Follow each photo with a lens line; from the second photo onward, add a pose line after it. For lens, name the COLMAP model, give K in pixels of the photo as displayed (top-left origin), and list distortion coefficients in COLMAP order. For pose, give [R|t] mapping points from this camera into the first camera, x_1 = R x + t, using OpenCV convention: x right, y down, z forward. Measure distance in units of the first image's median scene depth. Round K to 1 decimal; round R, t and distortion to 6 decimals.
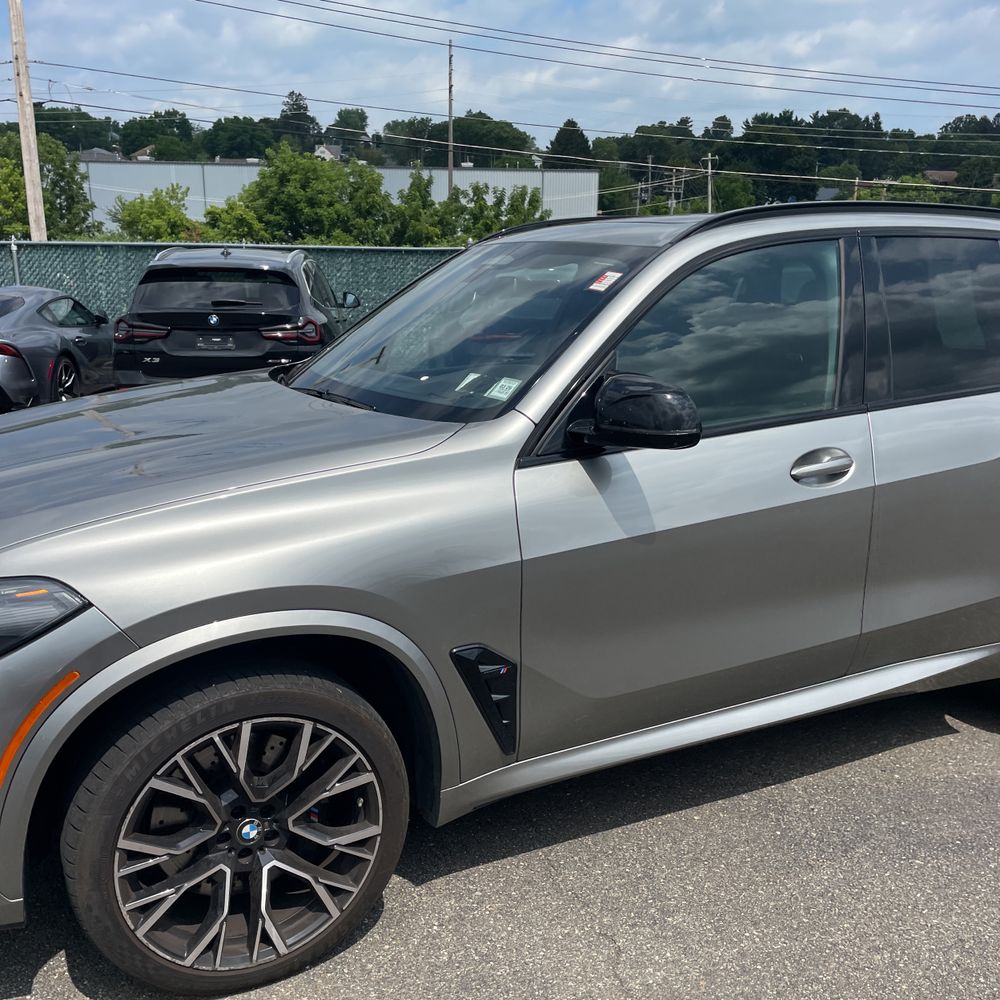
lens RADIAL K [[1003.2, 0, 496.5], [0, 1003.2, 512.5], [0, 0, 1]] dist [0.079422, -0.098240]
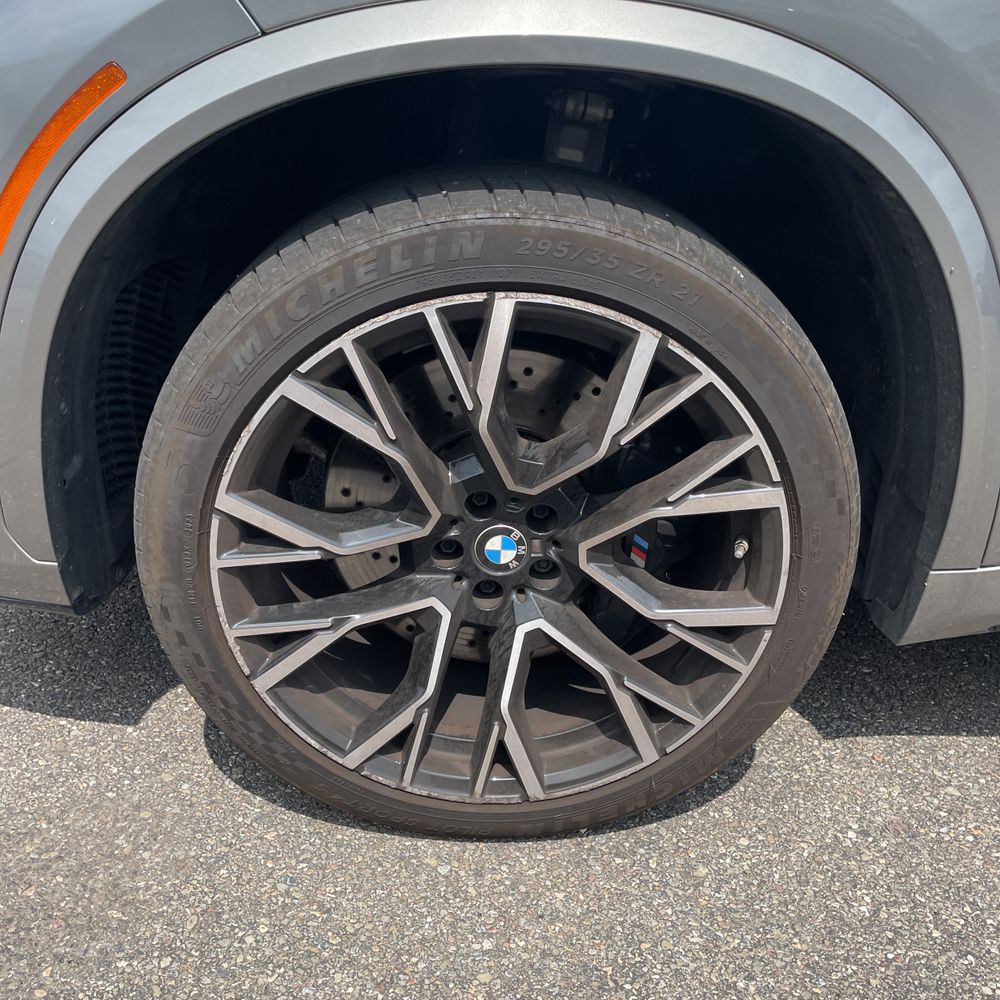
lens RADIAL K [[1022.2, 0, 515.7], [0, 1022.2, 511.1], [0, 0, 1]] dist [0.074852, -0.101230]
pose [[0.906960, 0.213138, -0.363312, -0.060810], [-0.131506, 0.962696, 0.236482, 0.169079], [0.400162, -0.166702, 0.901155, 0.529197]]
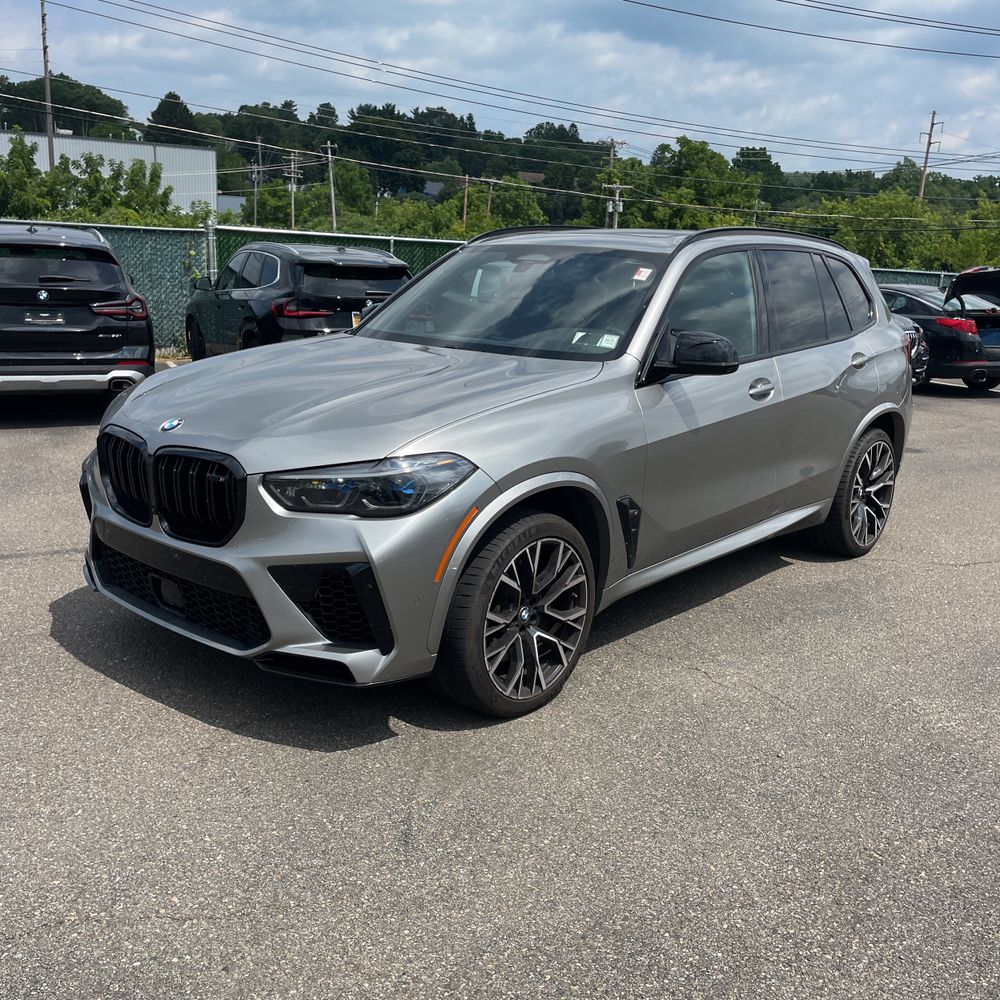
lens RADIAL K [[1007.6, 0, 507.7], [0, 1007.6, 500.3], [0, 0, 1]] dist [0.089330, -0.121526]
pose [[0.927251, -0.060696, 0.369488, -0.788532], [0.060012, 0.998108, 0.013357, 0.102528], [-0.369600, 0.009789, 0.929139, -0.445606]]
